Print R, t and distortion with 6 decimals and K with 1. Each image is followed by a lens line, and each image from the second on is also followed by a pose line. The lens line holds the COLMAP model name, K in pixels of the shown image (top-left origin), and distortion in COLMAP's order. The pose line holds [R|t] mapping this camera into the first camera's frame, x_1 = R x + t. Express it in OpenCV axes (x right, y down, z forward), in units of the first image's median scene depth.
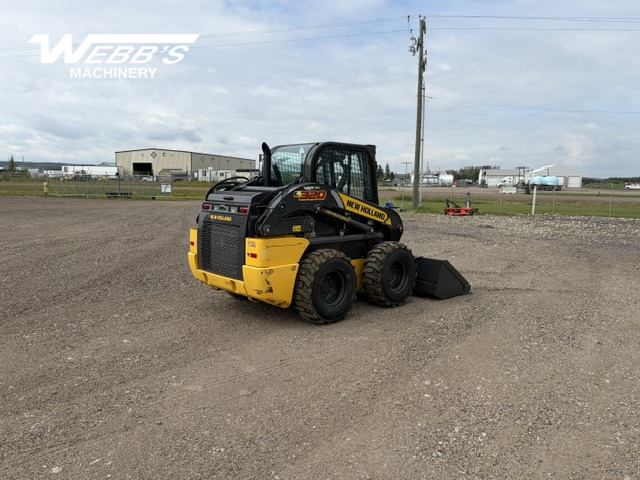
lens RADIAL K [[484.7, 0, 320.0], [0, 484.7, 240.0], [0, 0, 1]] dist [0.084354, -0.091342]
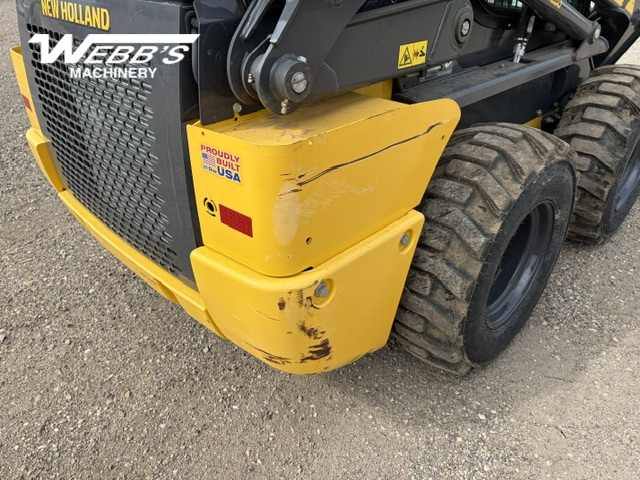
lens RADIAL K [[479.8, 0, 320.0], [0, 479.8, 240.0], [0, 0, 1]] dist [0.071947, -0.080704]
pose [[0.999513, -0.029590, 0.009938, -0.083760], [0.022719, 0.907960, 0.418441, -0.035268], [-0.021405, -0.418011, 0.908190, 0.657229]]
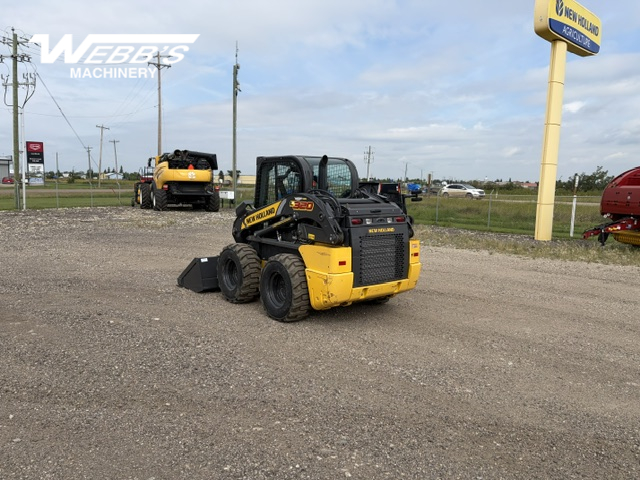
lens RADIAL K [[484.7, 0, 320.0], [0, 484.7, 240.0], [0, 0, 1]] dist [0.084354, -0.091342]
pose [[0.082462, -0.131880, 0.987830, -1.108207], [0.104301, 0.986904, 0.123050, -0.146798], [-0.991121, 0.092885, 0.095138, 0.905524]]
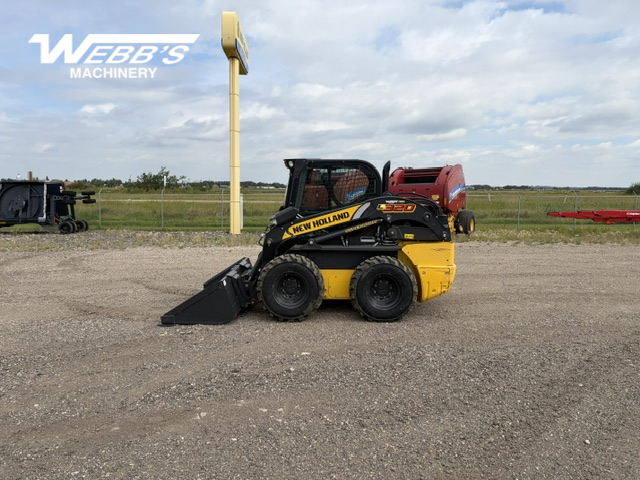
lens RADIAL K [[484.7, 0, 320.0], [0, 484.7, 240.0], [0, 0, 1]] dist [0.084354, -0.091342]
pose [[-0.719426, -0.096991, 0.687764, -0.744031], [0.065295, 0.976373, 0.205992, -0.252711], [-0.691493, 0.193104, -0.696095, 1.846386]]
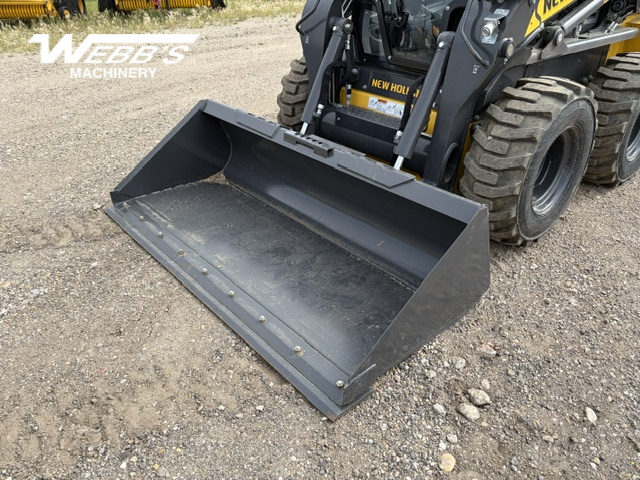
lens RADIAL K [[479.8, 0, 320.0], [0, 479.8, 240.0], [0, 0, 1]] dist [0.071947, -0.080704]
pose [[-0.999149, -0.036559, 0.019083, 0.147899], [-0.017414, 0.793482, 0.608344, -0.147068], [-0.037382, 0.607494, -0.793444, 1.575795]]
